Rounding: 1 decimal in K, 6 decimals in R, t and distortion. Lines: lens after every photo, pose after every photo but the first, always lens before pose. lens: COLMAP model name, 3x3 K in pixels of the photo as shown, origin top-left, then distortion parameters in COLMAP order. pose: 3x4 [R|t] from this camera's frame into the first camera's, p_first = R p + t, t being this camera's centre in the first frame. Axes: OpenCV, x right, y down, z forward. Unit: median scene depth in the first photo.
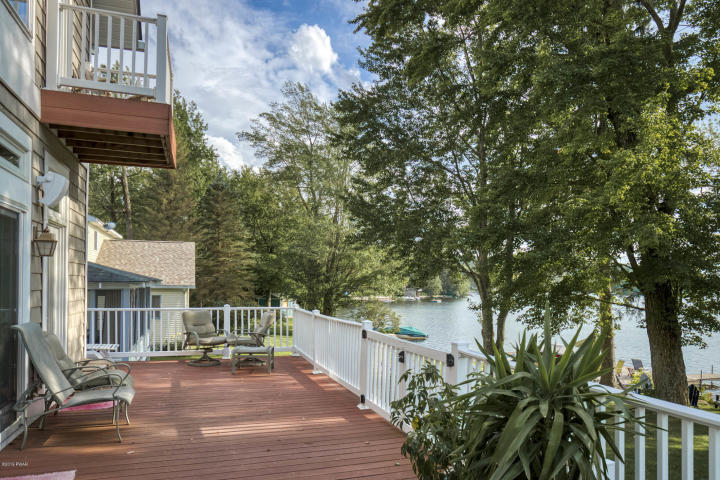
lens RADIAL K [[534.7, 0, 396.3], [0, 534.7, 270.2], [0, 0, 1]] dist [-0.000076, -0.002992]
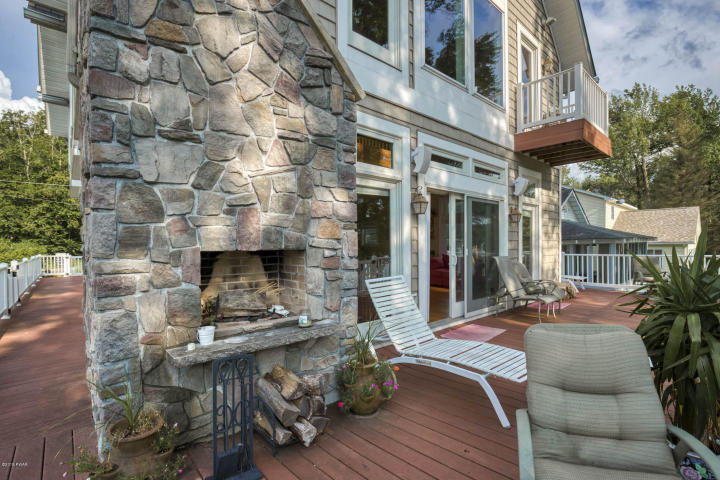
lens RADIAL K [[351.8, 0, 361.6], [0, 351.8, 242.2], [0, 0, 1]] dist [-0.037943, 0.004808]
pose [[0.361426, -0.018660, -0.932214, 0.107549], [0.034380, 0.999387, -0.006675, 0.012301], [0.931767, -0.029637, 0.361846, 0.014705]]
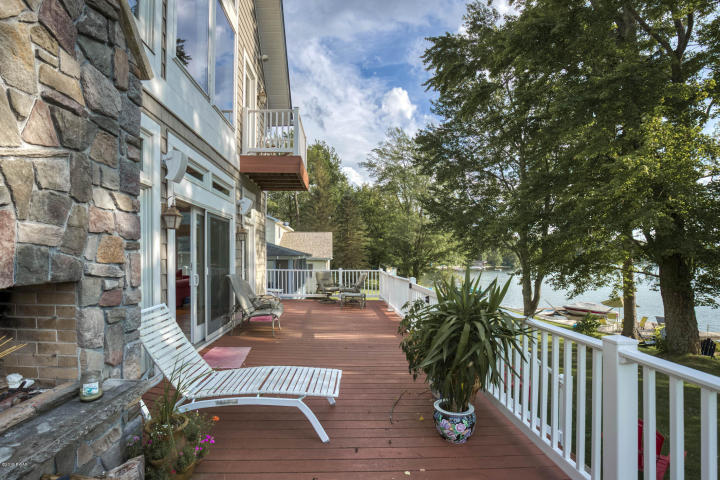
lens RADIAL K [[351.8, 0, 333.5], [0, 351.8, 253.8], [0, 0, 1]] dist [-0.037943, 0.004808]
pose [[0.930564, -0.004474, -0.366101, 0.045823], [0.009488, 0.999884, 0.011899, 0.003531], [0.366006, -0.014547, 0.930499, -0.027239]]
